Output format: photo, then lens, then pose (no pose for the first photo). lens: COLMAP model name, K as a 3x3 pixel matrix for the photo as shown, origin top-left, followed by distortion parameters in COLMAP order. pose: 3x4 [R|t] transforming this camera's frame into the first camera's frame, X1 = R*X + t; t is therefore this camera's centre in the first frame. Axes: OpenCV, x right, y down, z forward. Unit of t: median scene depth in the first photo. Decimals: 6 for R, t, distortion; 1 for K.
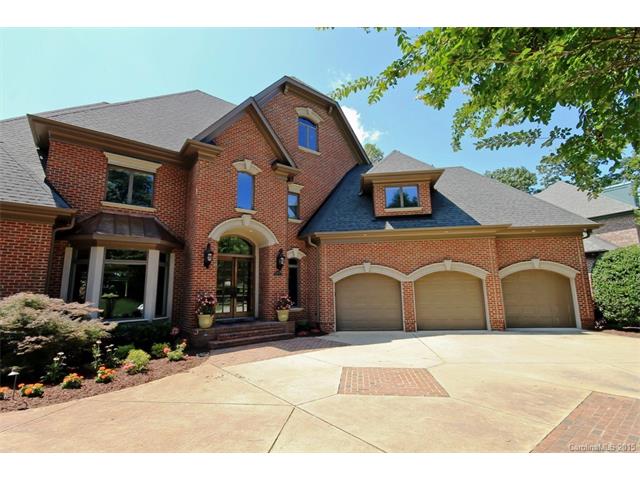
lens RADIAL K [[318.4, 0, 330.5], [0, 318.4, 240.2], [0, 0, 1]] dist [0.004338, 0.001251]
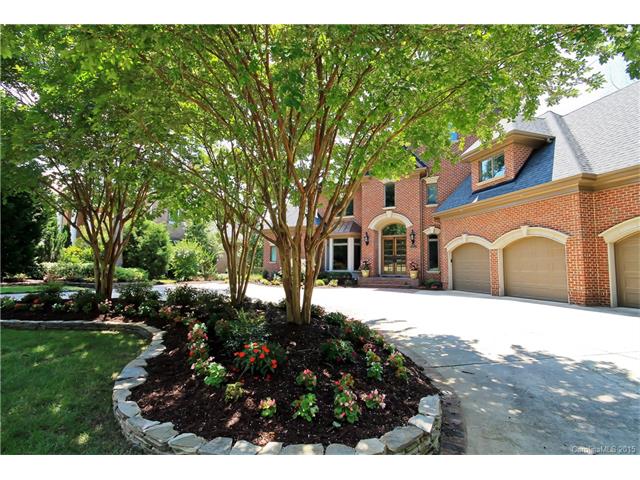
lens RADIAL K [[318.4, 0, 330.5], [0, 318.4, 240.2], [0, 0, 1]] dist [0.004338, 0.001251]
pose [[0.371808, -0.050902, -0.926913, 1.043187], [0.140181, 0.990124, 0.001856, 0.022138], [0.917664, -0.130626, 0.375272, 0.108667]]
